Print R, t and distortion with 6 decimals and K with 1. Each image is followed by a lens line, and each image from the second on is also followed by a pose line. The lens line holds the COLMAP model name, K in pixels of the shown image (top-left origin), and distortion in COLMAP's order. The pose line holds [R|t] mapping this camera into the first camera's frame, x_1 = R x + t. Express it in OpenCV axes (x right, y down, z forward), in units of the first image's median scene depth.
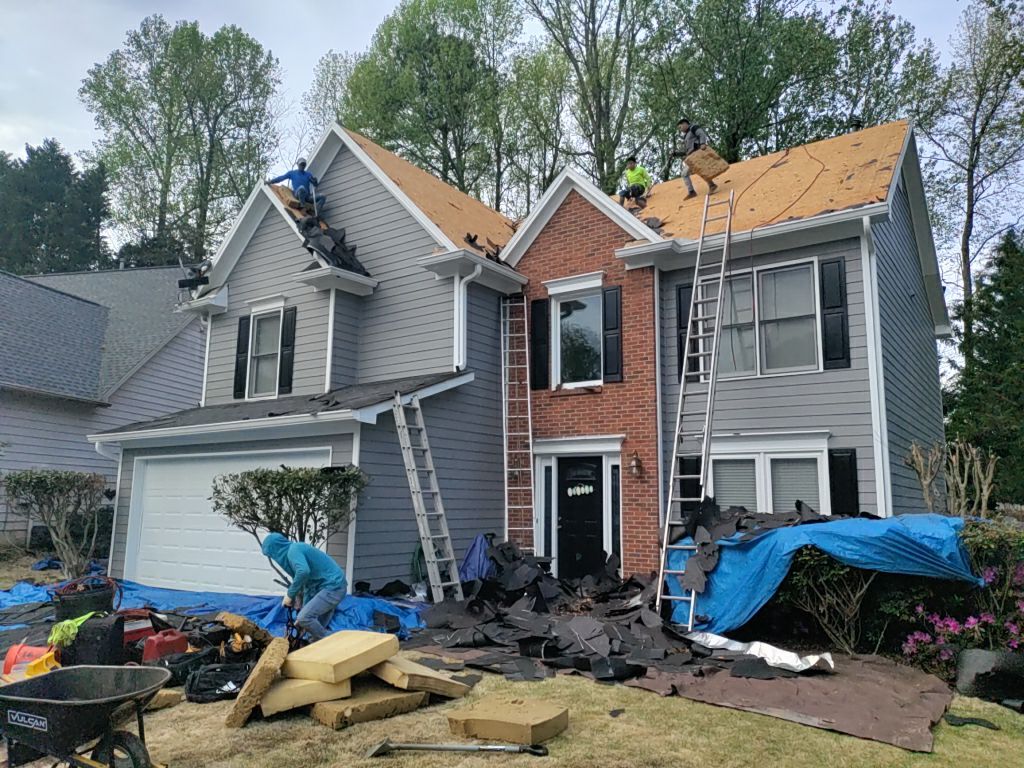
lens RADIAL K [[748.4, 0, 512.0], [0, 748.4, 384.0], [0, 0, 1]] dist [-0.000074, -0.000020]
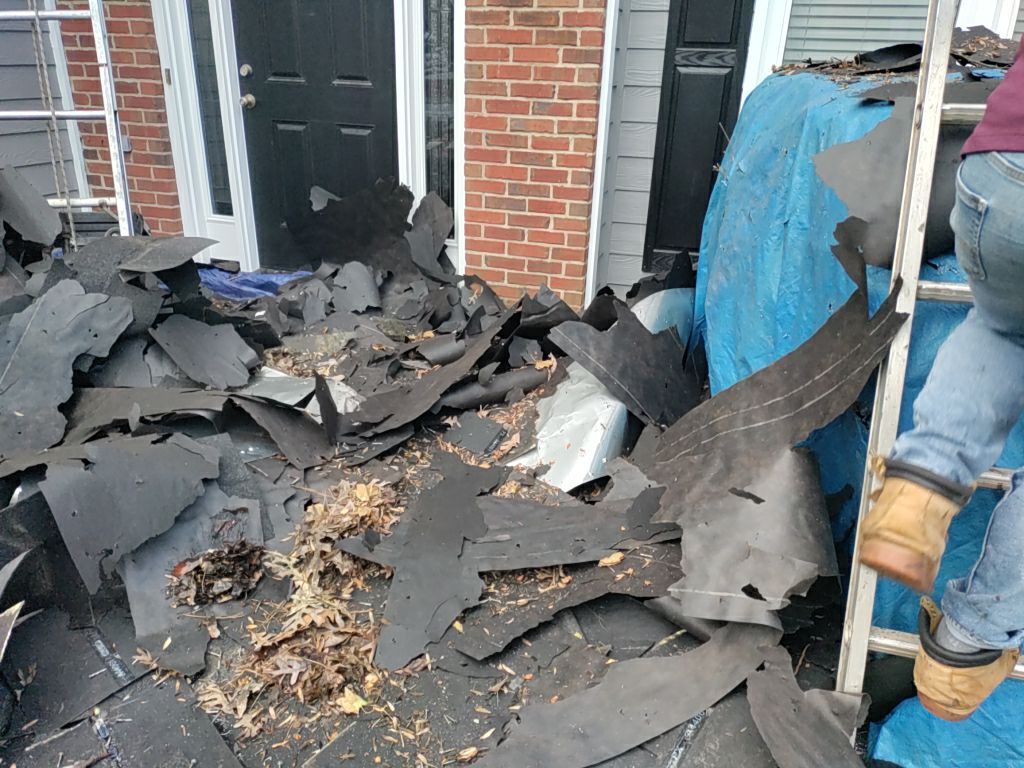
lens RADIAL K [[749.4, 0, 512.0], [0, 749.4, 384.0], [0, 0, 1]] dist [0.046515, 0.002902]
pose [[0.952798, -0.103127, 0.285555, 0.070430], [-0.065549, 0.848487, 0.525141, 0.128435], [-0.296446, -0.519071, 0.801677, 0.705818]]
